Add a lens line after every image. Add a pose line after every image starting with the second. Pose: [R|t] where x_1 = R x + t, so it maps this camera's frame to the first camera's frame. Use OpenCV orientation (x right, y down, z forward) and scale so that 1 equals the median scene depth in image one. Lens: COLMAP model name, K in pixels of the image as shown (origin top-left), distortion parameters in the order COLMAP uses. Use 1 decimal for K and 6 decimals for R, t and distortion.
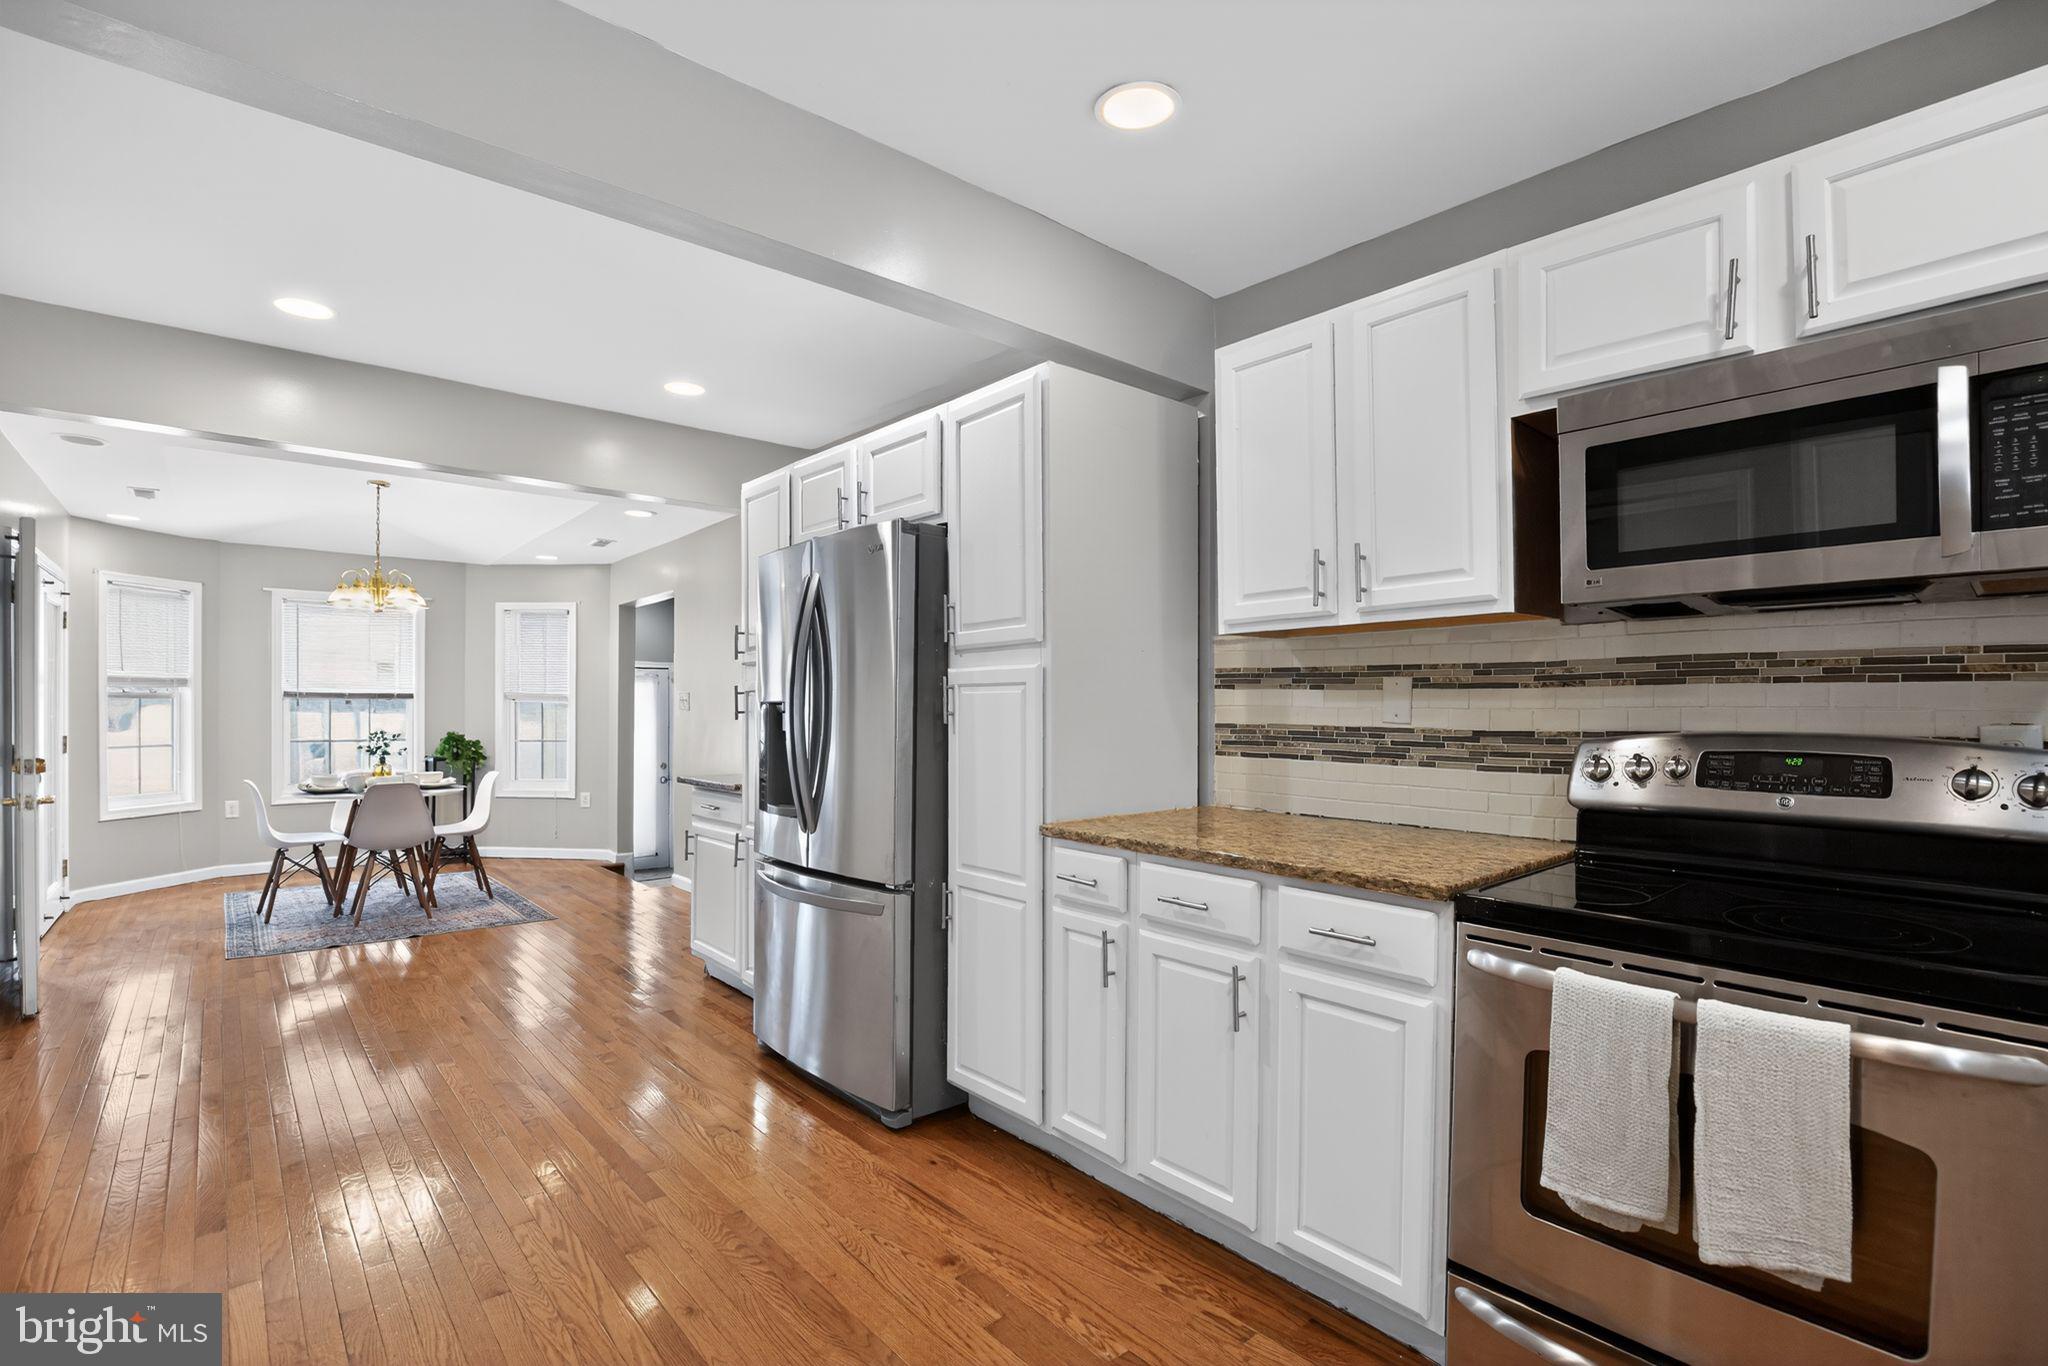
lens RADIAL K [[956.5, 0, 1026.5], [0, 956.5, 694.5], [0, 0, 1]] dist [-0.032692, -0.000399]
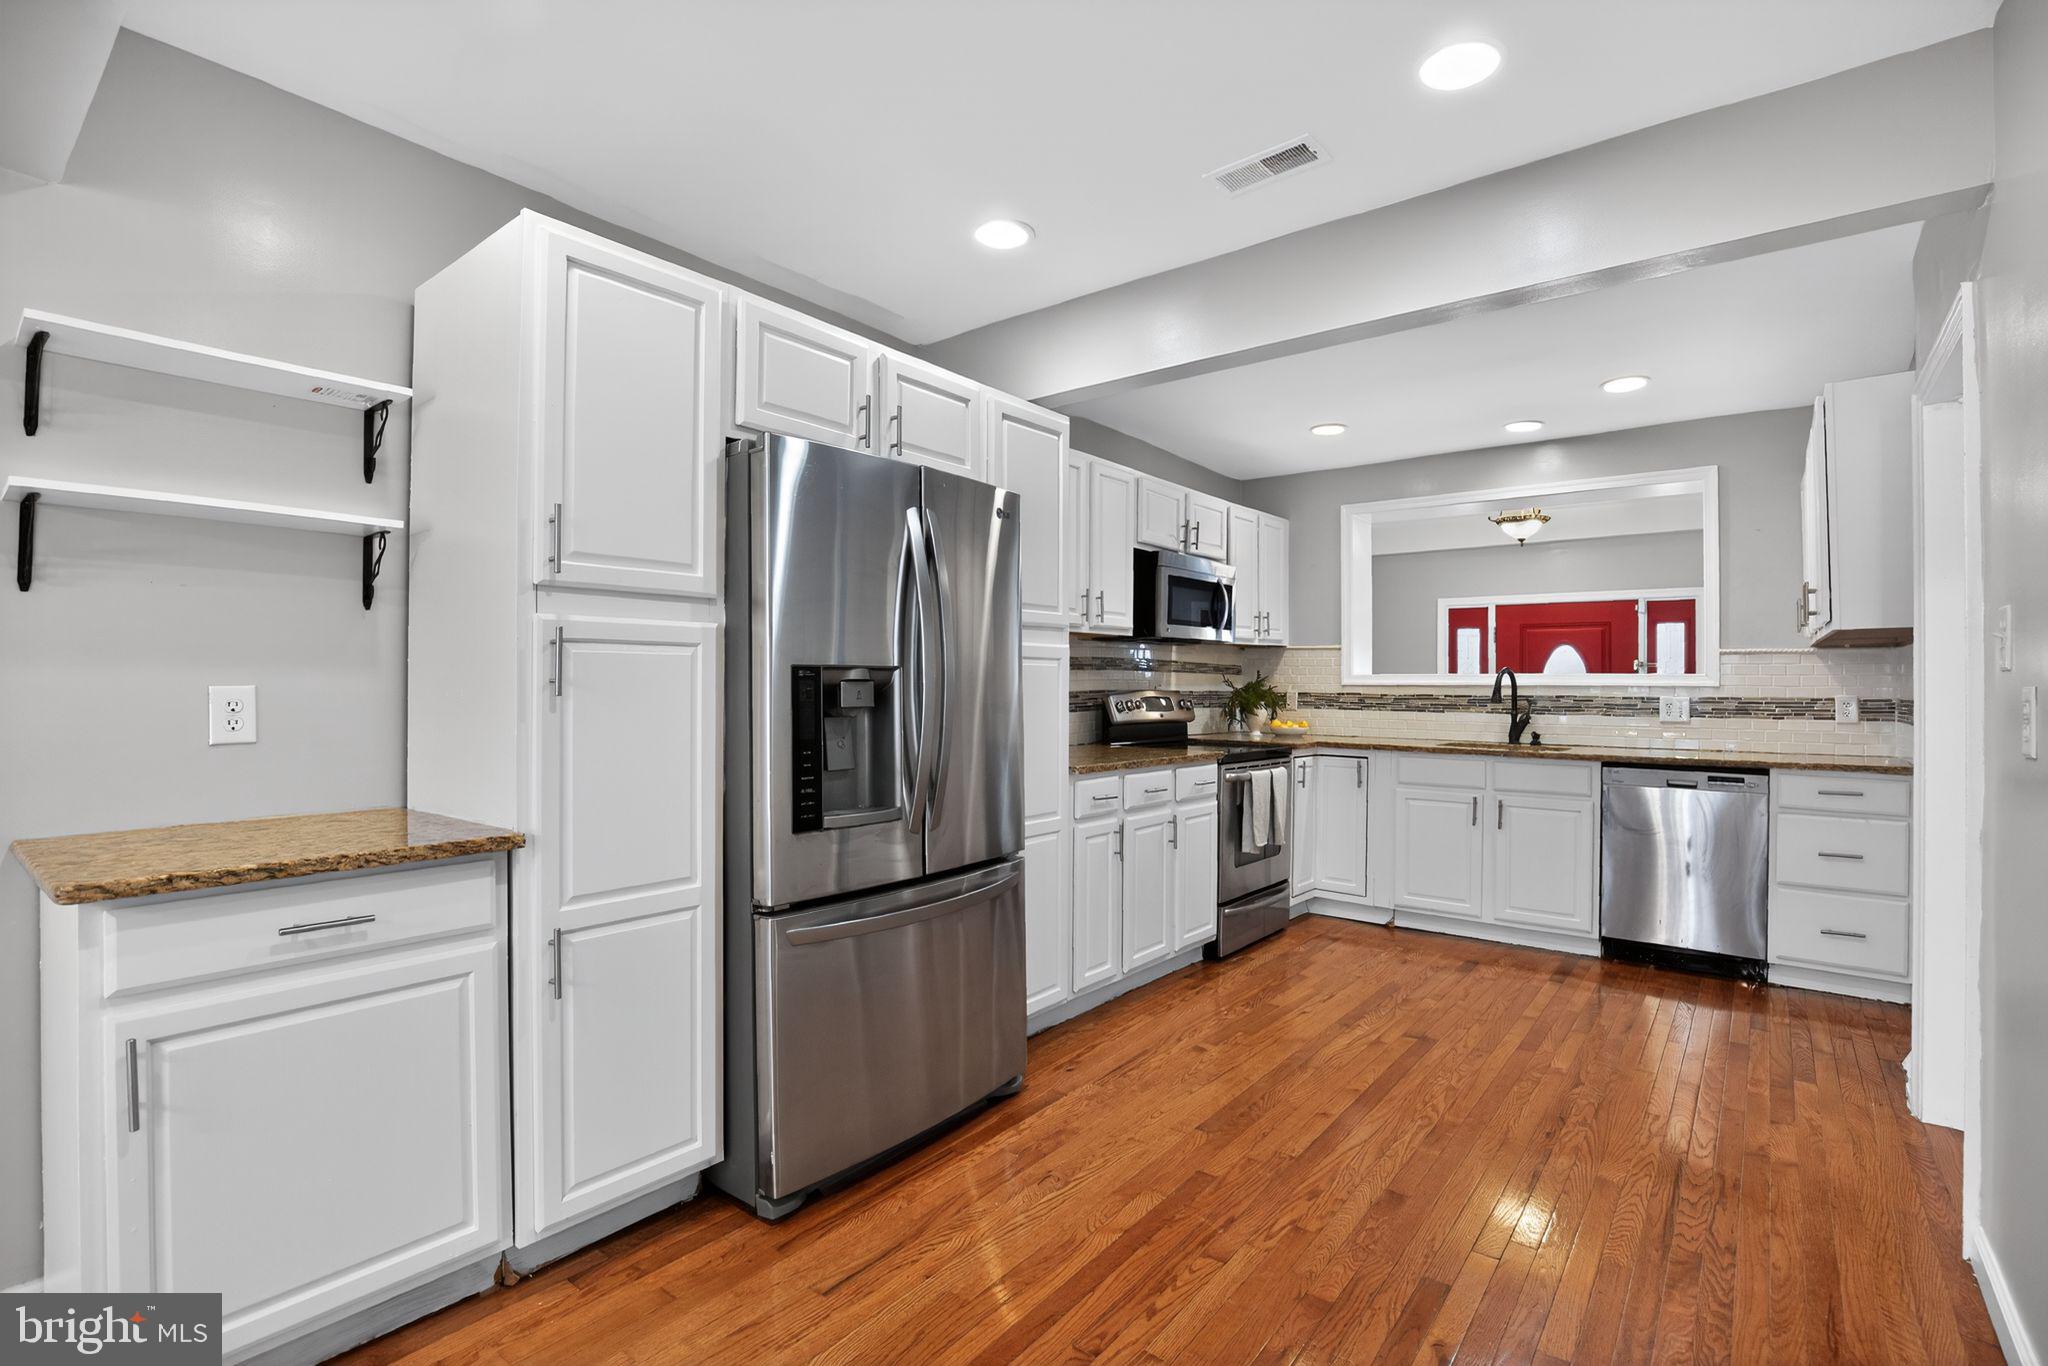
lens RADIAL K [[956.5, 0, 1022.7], [0, 956.5, 686.3], [0, 0, 1]] dist [-0.032692, -0.000399]
pose [[-0.184078, 0.010726, 0.982853, -1.586479], [-0.000972, 0.999938, -0.011095, 0.050428], [-0.982911, -0.002997, -0.184056, 1.637028]]
